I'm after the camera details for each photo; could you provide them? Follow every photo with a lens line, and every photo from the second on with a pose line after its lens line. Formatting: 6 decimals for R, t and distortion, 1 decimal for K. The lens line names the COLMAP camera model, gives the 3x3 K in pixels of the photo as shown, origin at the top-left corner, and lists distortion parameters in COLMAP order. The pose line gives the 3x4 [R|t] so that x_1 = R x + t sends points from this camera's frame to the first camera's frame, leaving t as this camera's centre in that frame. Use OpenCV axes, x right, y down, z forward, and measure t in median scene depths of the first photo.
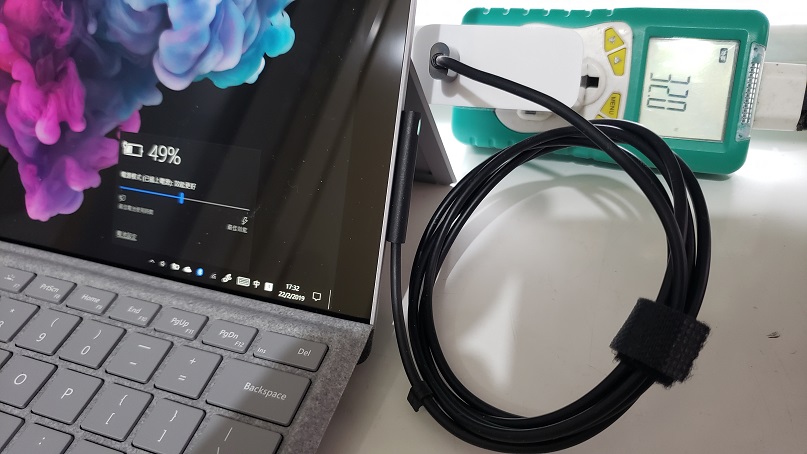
lens RADIAL K [[638.4, 0, 403.5], [0, 638.4, 227.0], [0, 0, 1]] dist [-0.163119, 0.190469]
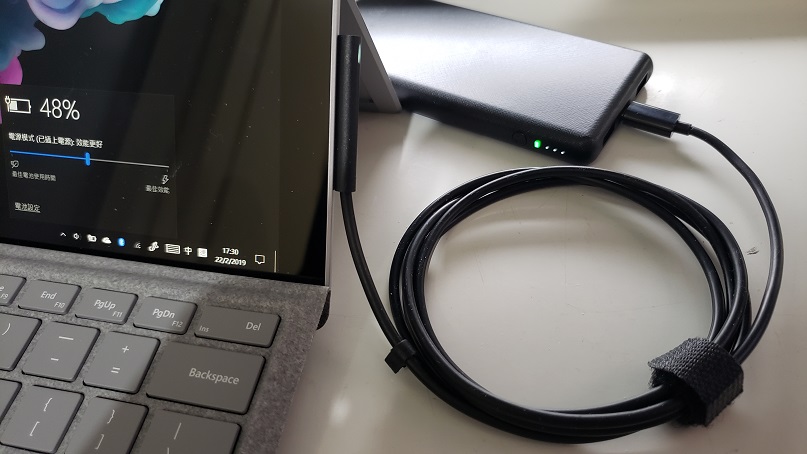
lens RADIAL K [[638.4, 0, 403.5], [0, 638.4, 227.0], [0, 0, 1]] dist [-0.163119, 0.190469]
pose [[0.990196, -0.100469, 0.097050, -0.019597], [0.087411, 0.987584, 0.130526, -0.029711], [-0.108959, -0.120763, 0.986683, 0.118609]]
